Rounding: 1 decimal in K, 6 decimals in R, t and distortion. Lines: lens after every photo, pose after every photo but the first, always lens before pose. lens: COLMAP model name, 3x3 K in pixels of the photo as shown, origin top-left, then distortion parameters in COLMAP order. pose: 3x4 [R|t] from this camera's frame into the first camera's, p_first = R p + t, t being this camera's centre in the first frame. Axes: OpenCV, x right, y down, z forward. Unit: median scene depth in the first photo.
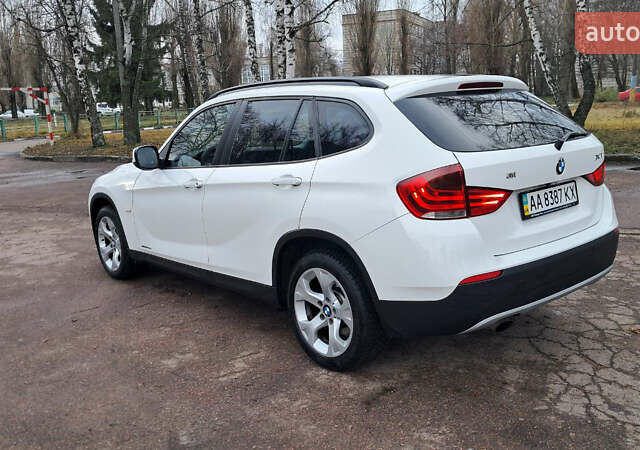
lens RADIAL K [[626.5, 0, 304.8], [0, 626.5, 226.9], [0, 0, 1]] dist [0.001461, 0.000000]
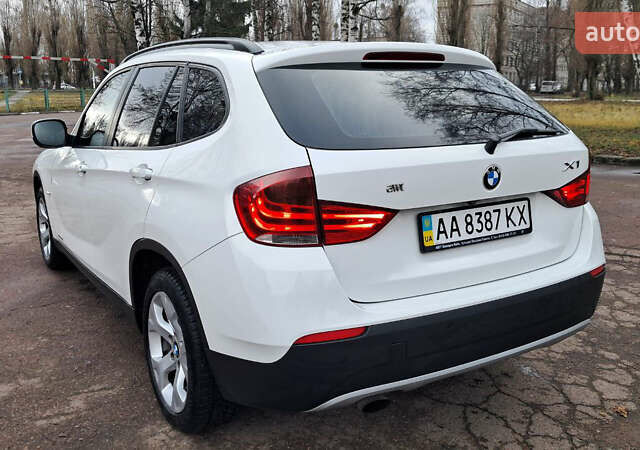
lens RADIAL K [[626.5, 0, 308.7], [0, 626.5, 221.5], [0, 0, 1]] dist [0.001461, 0.000000]
pose [[0.988909, 0.072093, -0.129849, 0.291364], [-0.069764, 0.997312, 0.022408, -0.048358], [0.131116, -0.013100, 0.991281, 0.287353]]
